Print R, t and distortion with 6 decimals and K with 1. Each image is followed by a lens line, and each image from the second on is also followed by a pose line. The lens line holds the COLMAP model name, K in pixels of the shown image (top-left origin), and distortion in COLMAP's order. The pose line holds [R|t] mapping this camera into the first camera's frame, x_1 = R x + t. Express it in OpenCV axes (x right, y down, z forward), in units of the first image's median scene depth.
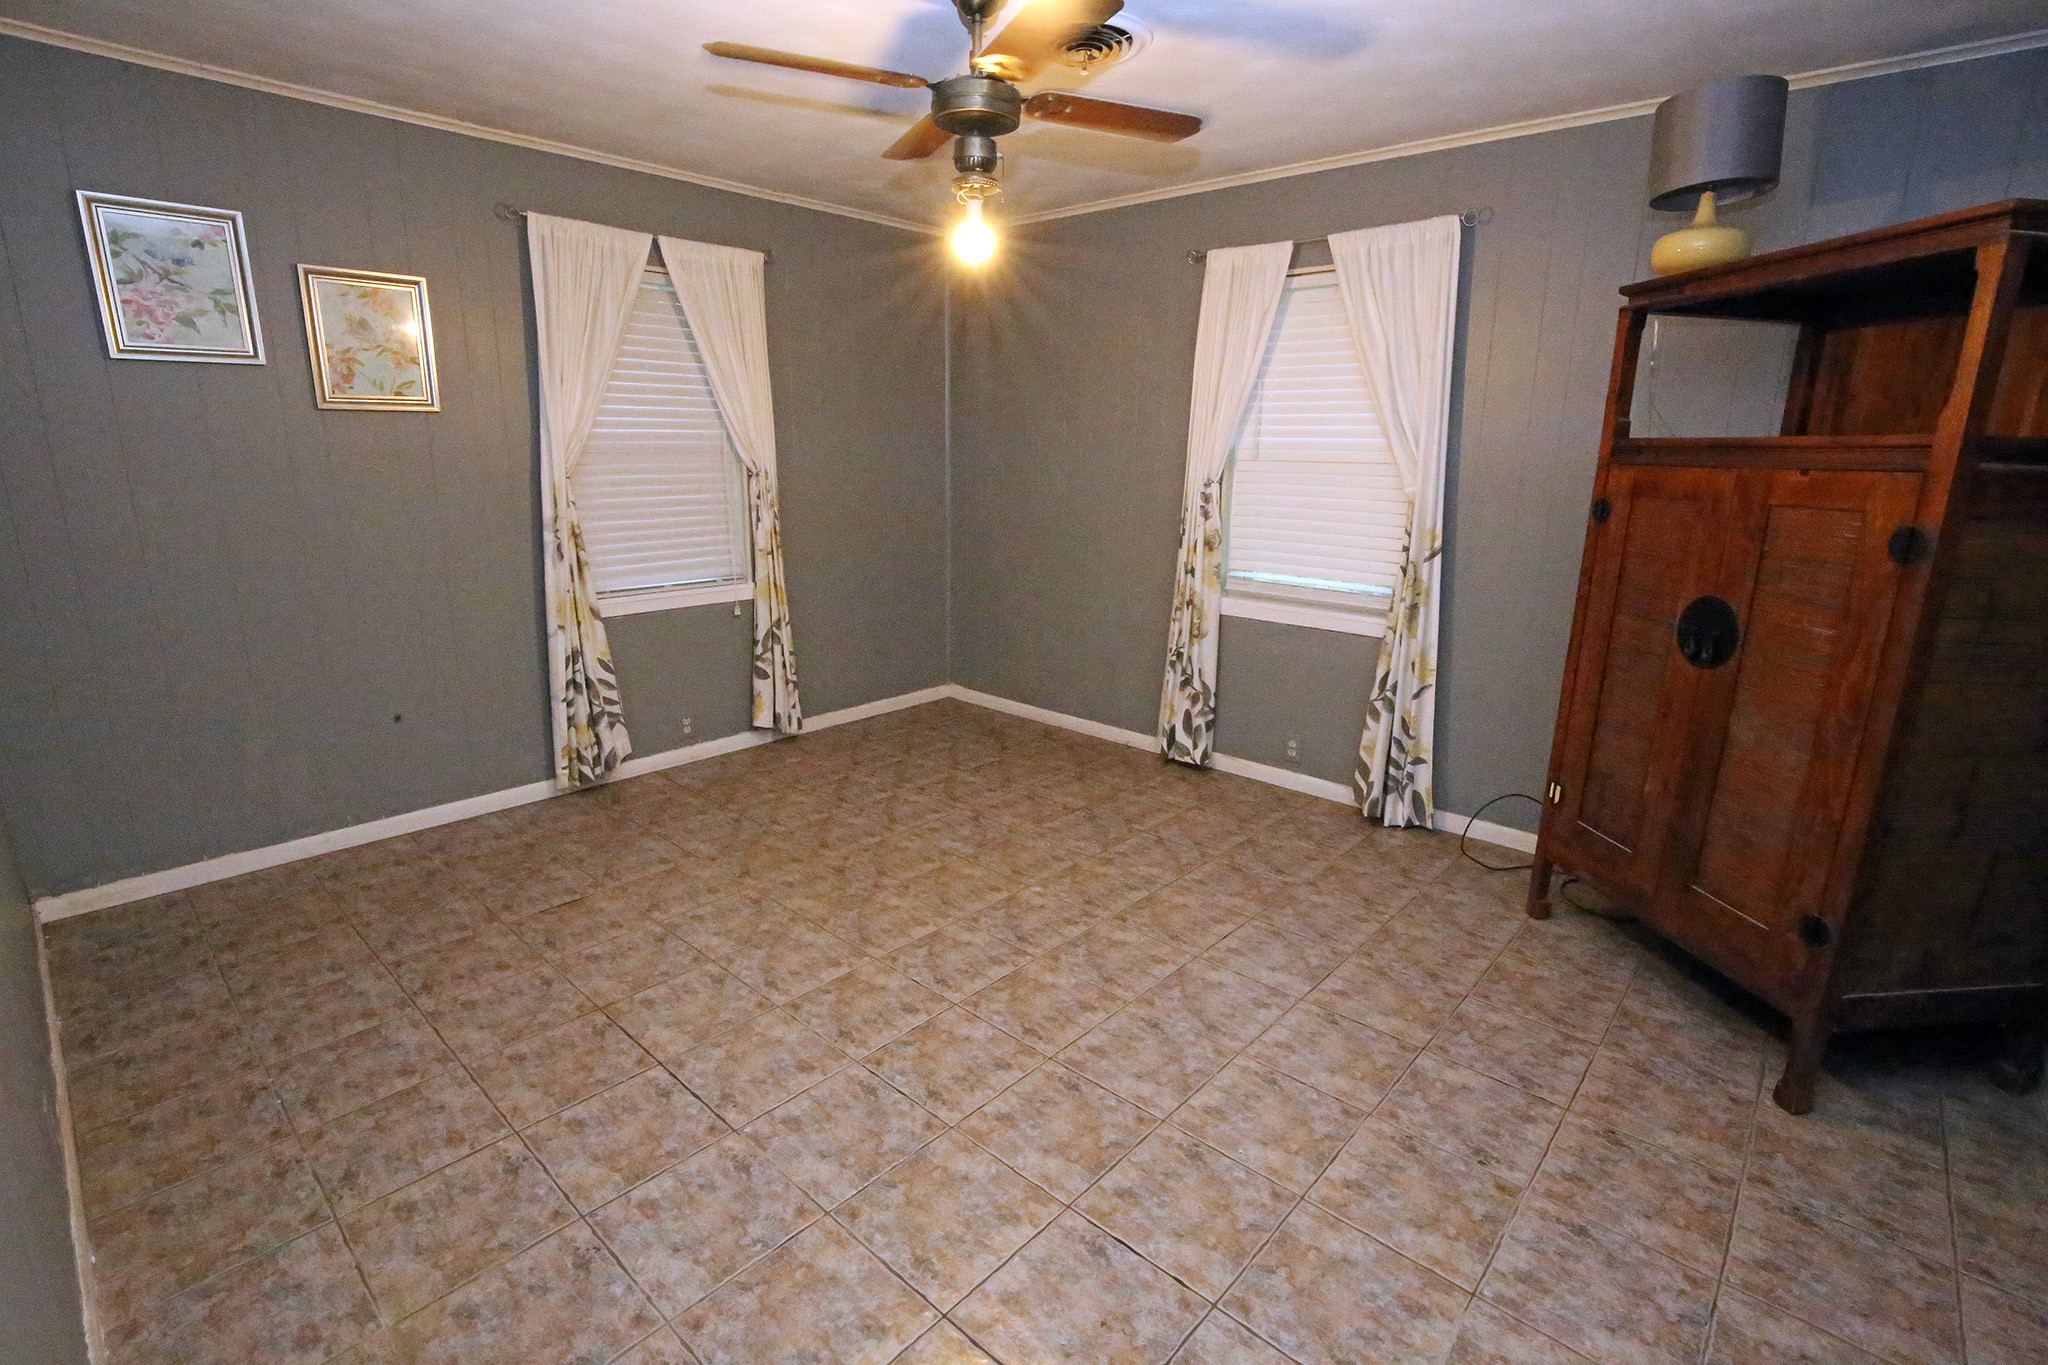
lens RADIAL K [[938.4, 0, 1025.6], [0, 938.4, 676.5], [0, 0, 1]] dist [-0.036248, 0.005970]
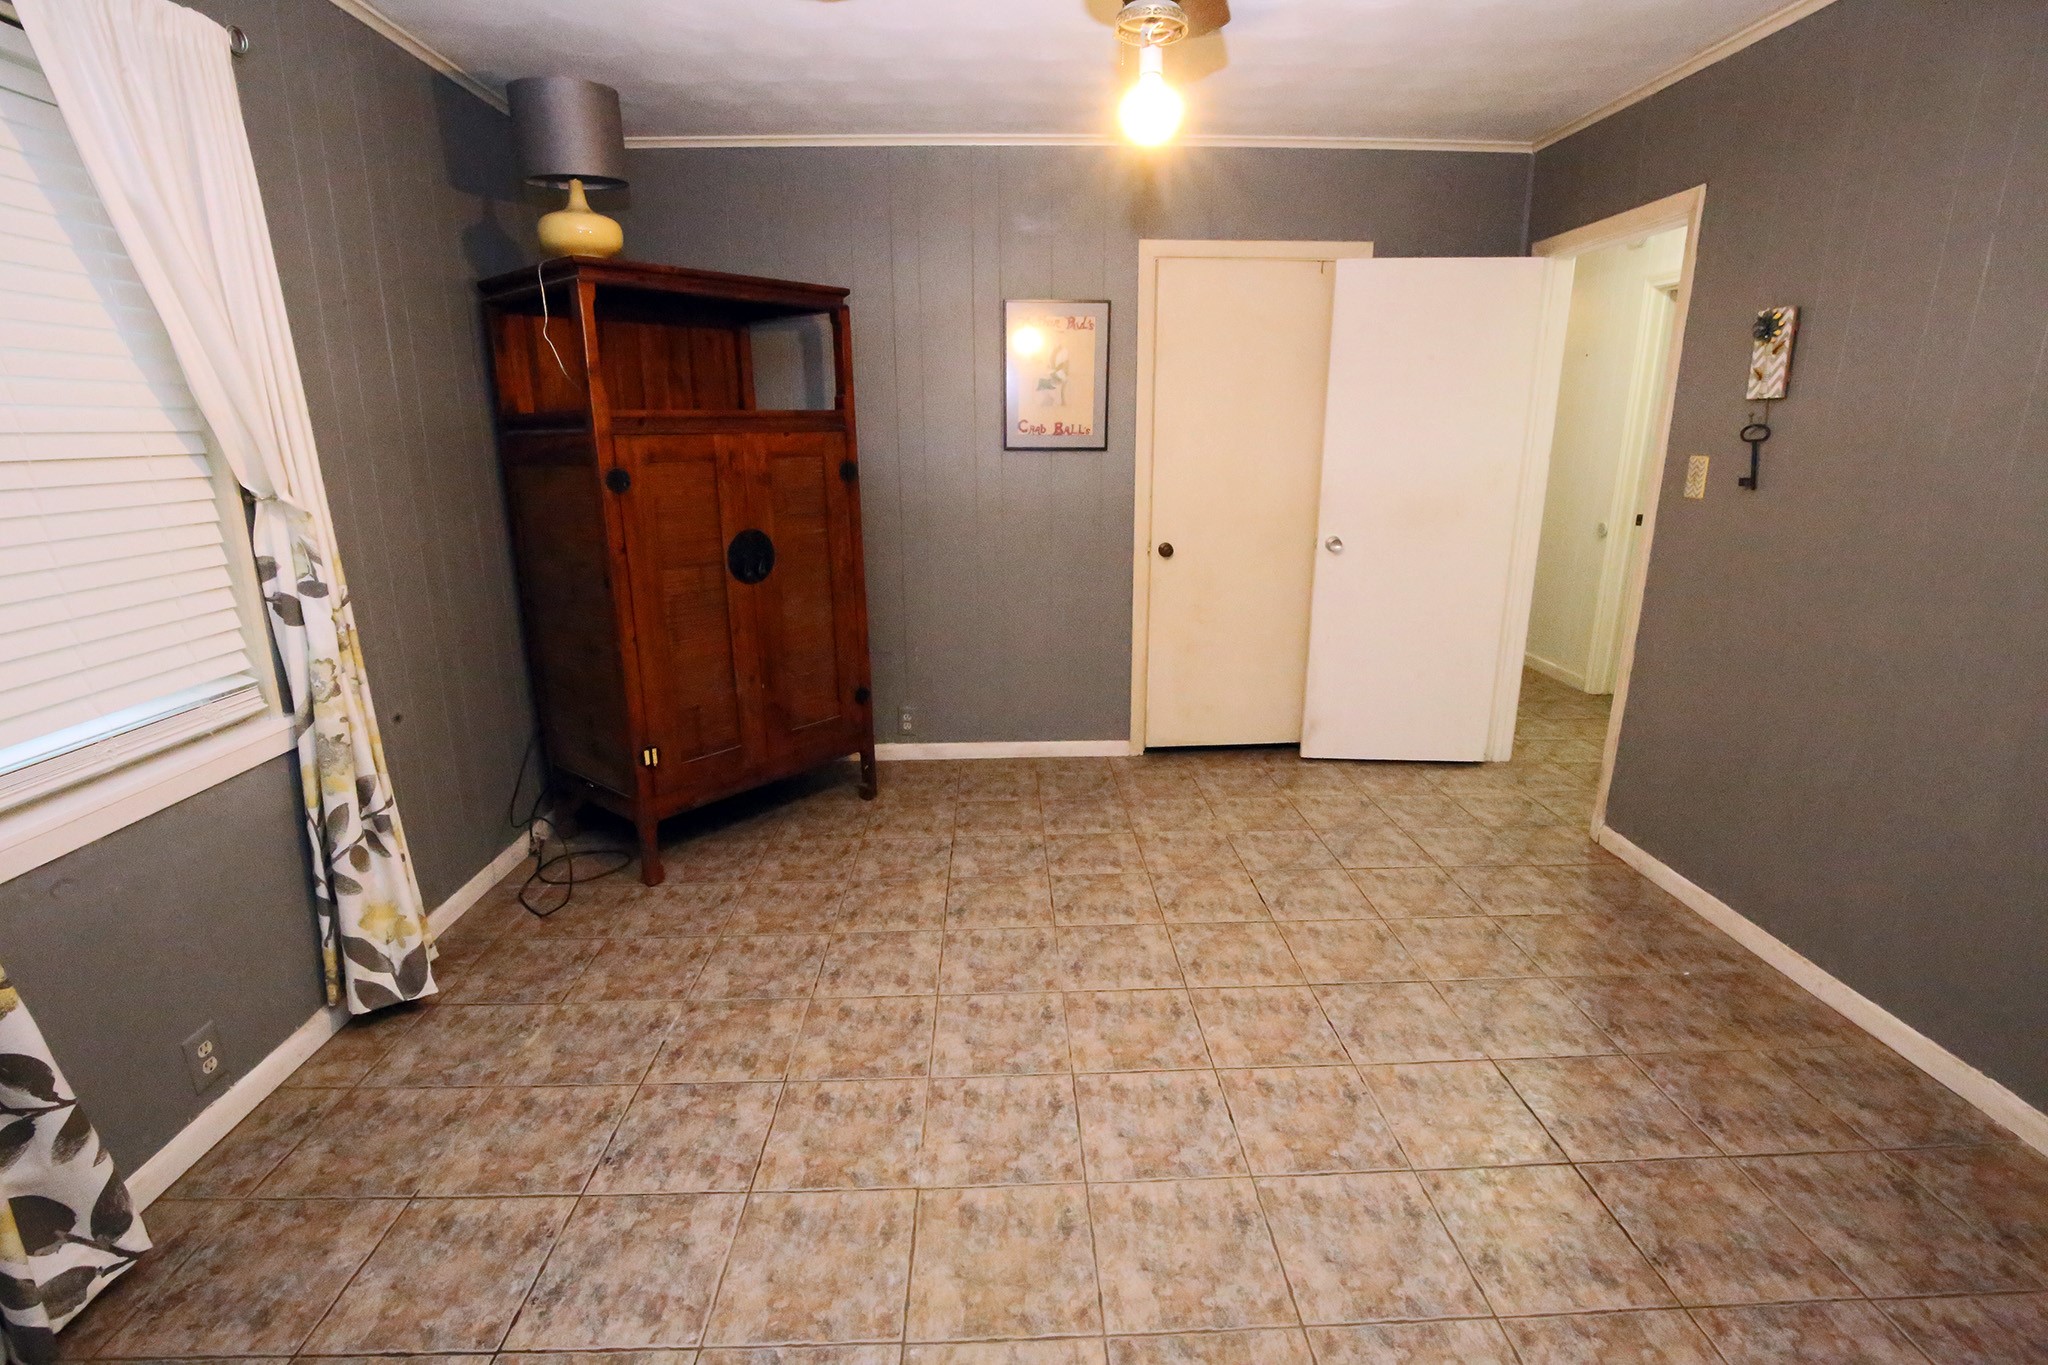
lens RADIAL K [[938.4, 0, 1025.6], [0, 938.4, 676.5], [0, 0, 1]] dist [-0.036248, 0.005970]
pose [[-0.693357, -0.197453, 0.693014, -0.486018], [0.164494, 0.892962, 0.418998, -0.373779], [-0.701568, 0.404512, -0.586662, 1.493671]]
